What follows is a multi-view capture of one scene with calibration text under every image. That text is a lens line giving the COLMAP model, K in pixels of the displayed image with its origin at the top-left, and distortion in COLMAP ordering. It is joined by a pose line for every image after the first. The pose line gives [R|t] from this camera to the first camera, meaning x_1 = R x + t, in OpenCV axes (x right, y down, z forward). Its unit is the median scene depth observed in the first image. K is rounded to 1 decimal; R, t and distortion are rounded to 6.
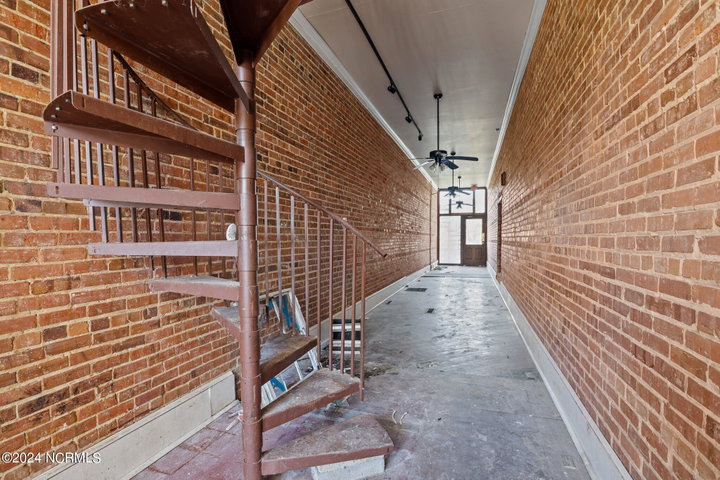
lens RADIAL K [[331.1, 0, 359.7], [0, 331.1, 243.8], [0, 0, 1]] dist [-0.019010, 0.000925]
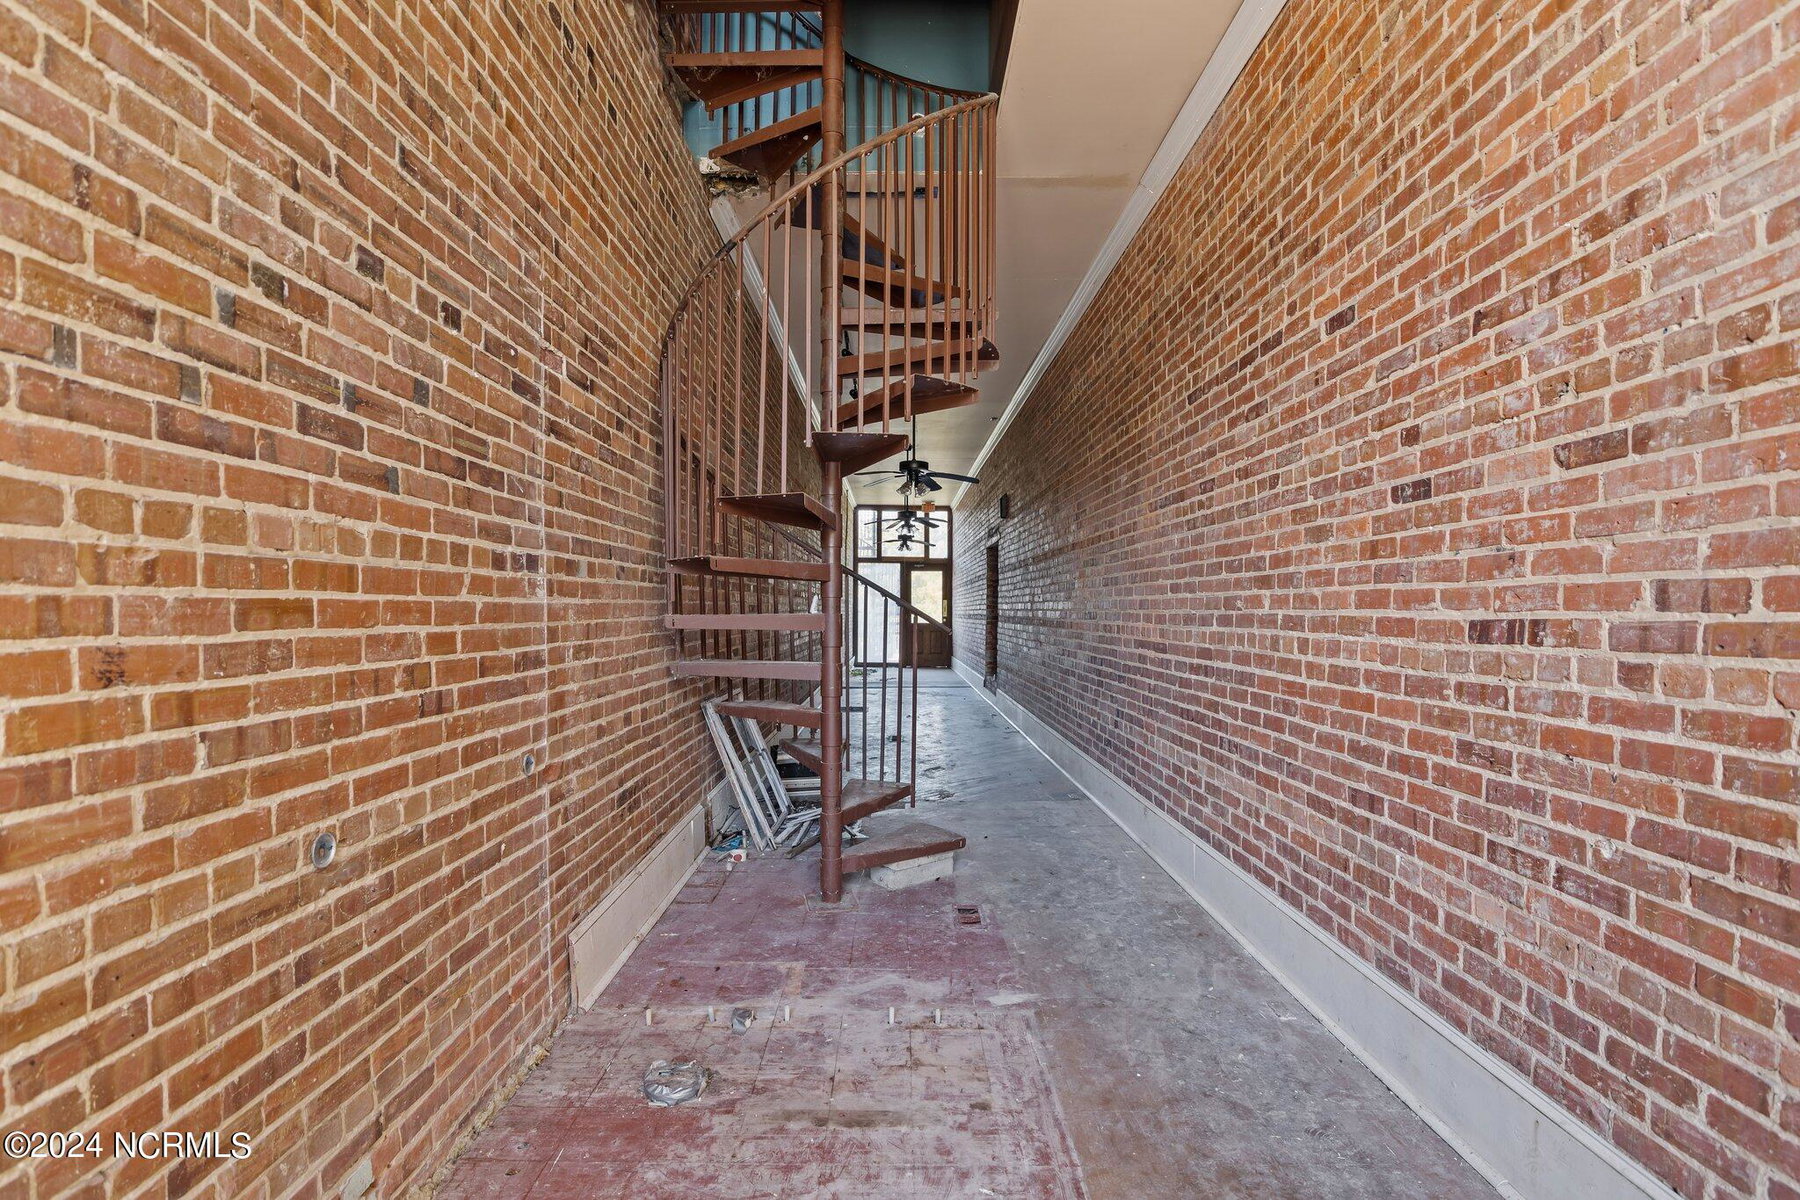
lens RADIAL K [[827.7, 0, 900.0], [0, 827.7, 602.2], [0, 0, 1]] dist [-0.019010, 0.000925]
pose [[0.941599, 0.012877, 0.336489, -0.277495], [-0.004944, 0.999689, -0.024423, 0.003418], [-0.336699, 0.021333, 0.941370, -0.364984]]
